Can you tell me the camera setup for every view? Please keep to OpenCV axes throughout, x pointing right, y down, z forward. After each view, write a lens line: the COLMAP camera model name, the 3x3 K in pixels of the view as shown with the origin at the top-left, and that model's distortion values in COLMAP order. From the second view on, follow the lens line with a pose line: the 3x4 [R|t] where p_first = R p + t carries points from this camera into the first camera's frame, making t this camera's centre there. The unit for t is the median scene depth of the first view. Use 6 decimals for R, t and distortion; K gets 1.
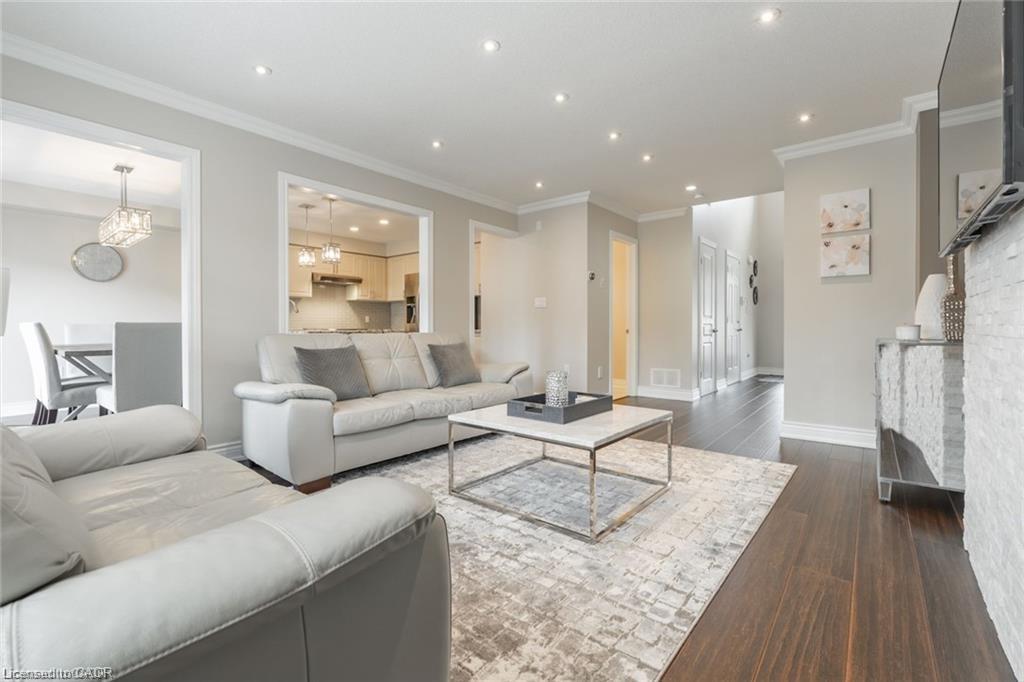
lens RADIAL K [[449.8, 0, 512.0], [0, 449.8, 341.0], [0, 0, 1]] dist [0.001128, 0.000260]
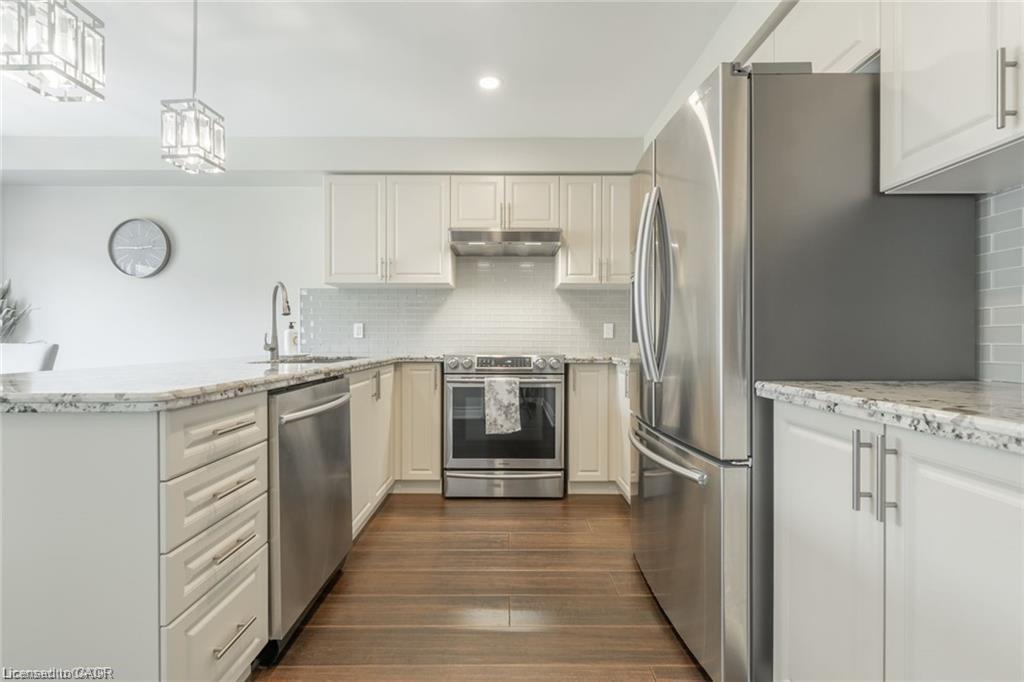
lens RADIAL K [[449.8, 0, 512.0], [0, 449.8, 341.0], [0, 0, 1]] dist [0.001128, 0.000260]
pose [[0.629988, 0.004076, -0.776594, -0.054246], [-0.021783, 0.999686, -0.012424, -0.033187], [0.776299, 0.024743, 0.629879, 0.695789]]
